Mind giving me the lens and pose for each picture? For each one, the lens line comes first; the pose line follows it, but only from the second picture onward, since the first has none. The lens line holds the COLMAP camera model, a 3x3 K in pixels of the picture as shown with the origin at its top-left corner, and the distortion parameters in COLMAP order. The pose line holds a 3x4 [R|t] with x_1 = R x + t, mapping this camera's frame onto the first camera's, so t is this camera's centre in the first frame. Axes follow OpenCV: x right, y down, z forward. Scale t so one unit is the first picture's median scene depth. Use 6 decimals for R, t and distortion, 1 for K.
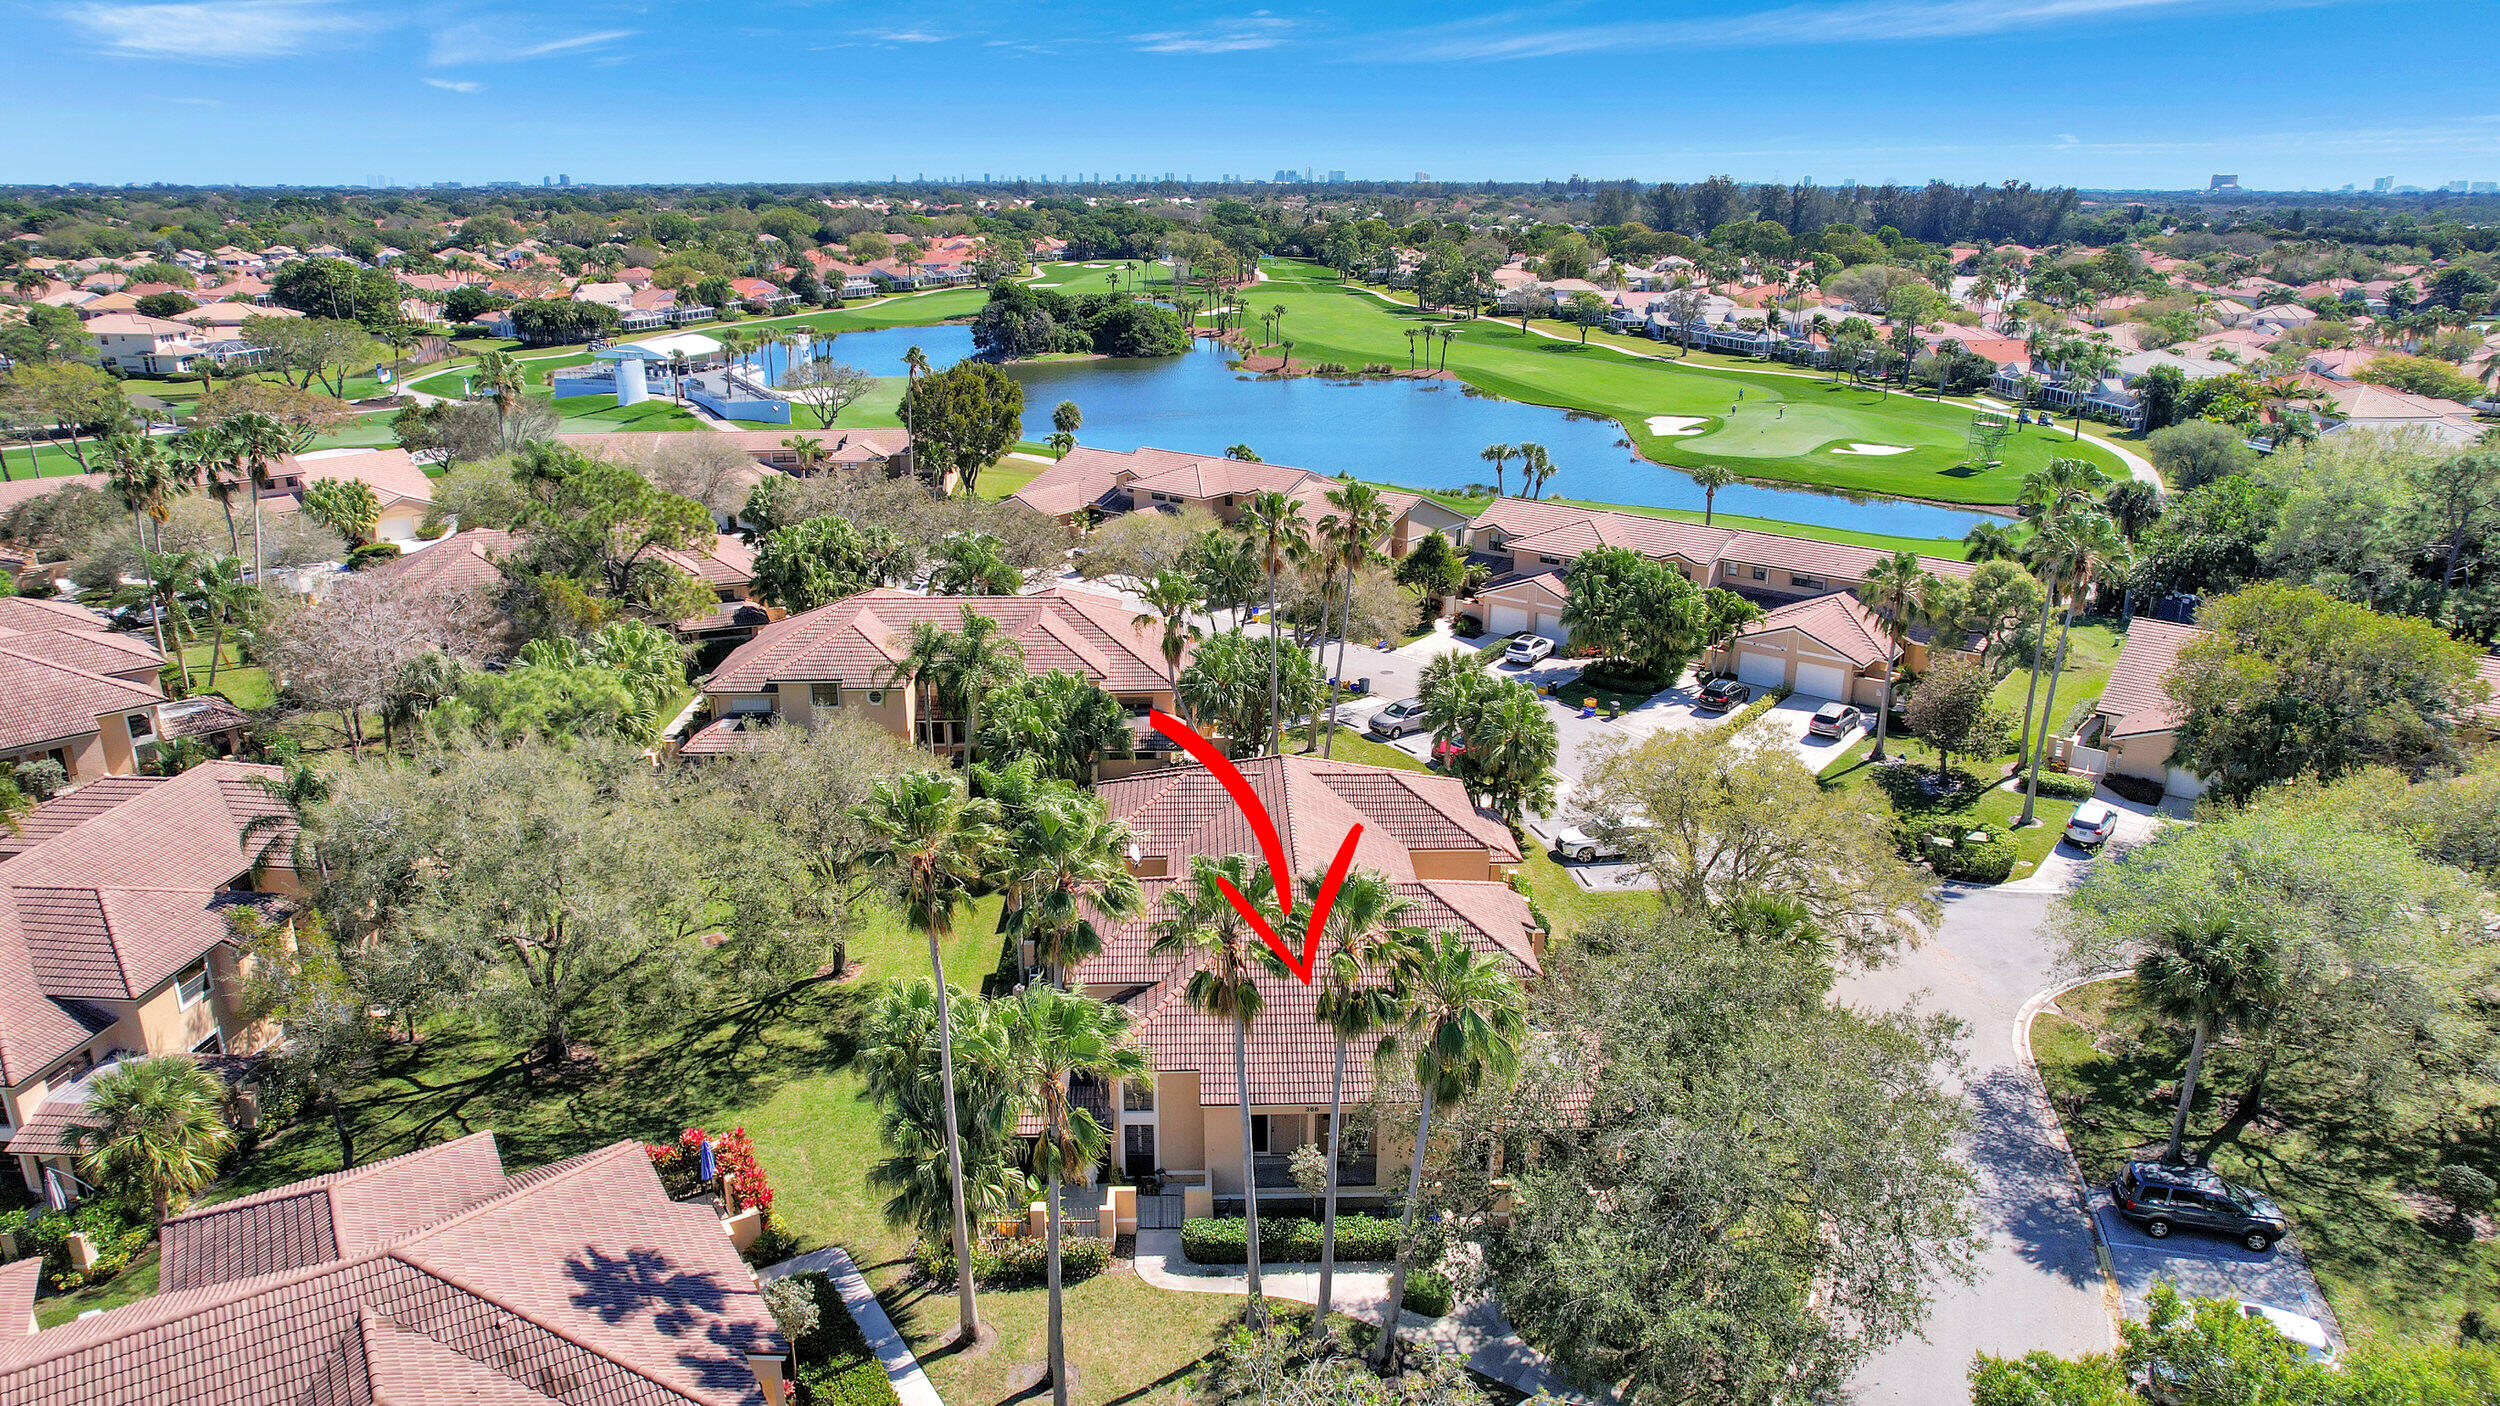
lens RADIAL K [[1594.8, 0, 1248.6], [0, 1594.8, 686.5], [0, 0, 1]] dist [-0.058695, 0.046261]
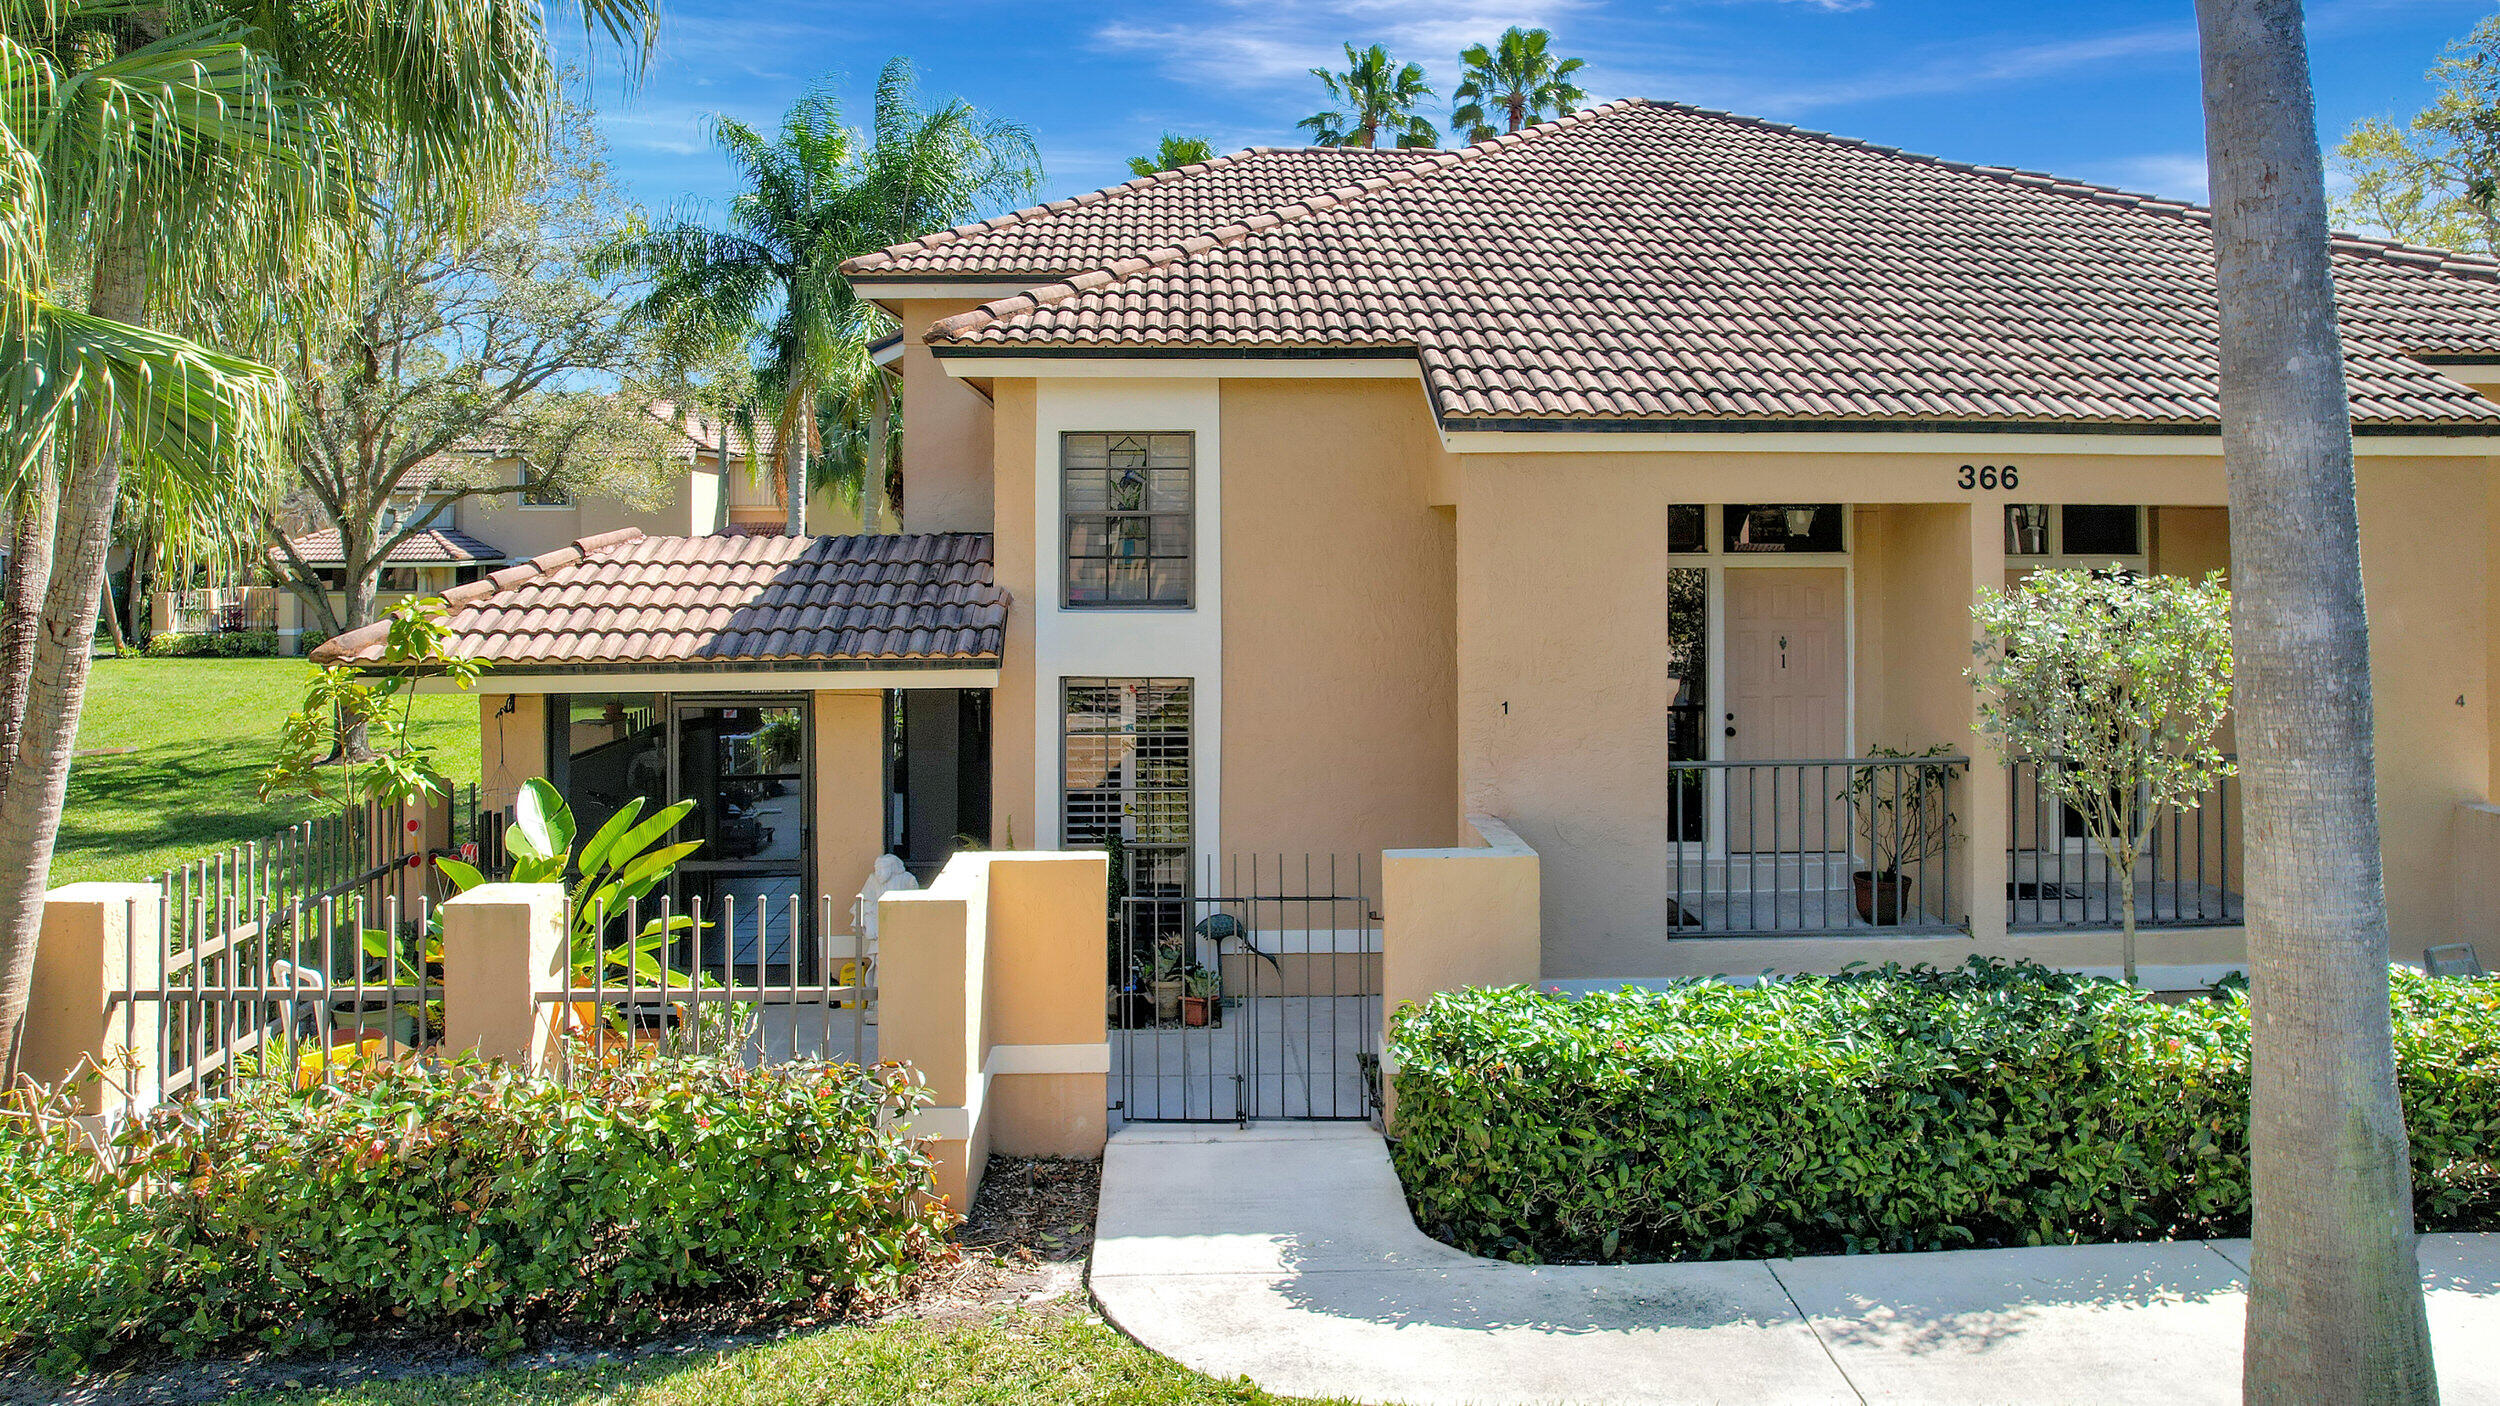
lens RADIAL K [[1478.0, 0, 1238.5], [0, 1478.0, 684.5], [0, 0, 1]] dist [-0.036334, -0.000577]
pose [[0.999810, -0.001719, 0.019432, -0.034445], [0.007645, 0.950956, -0.309230, 0.201588], [-0.017948, 0.309320, 0.950789, 0.483099]]
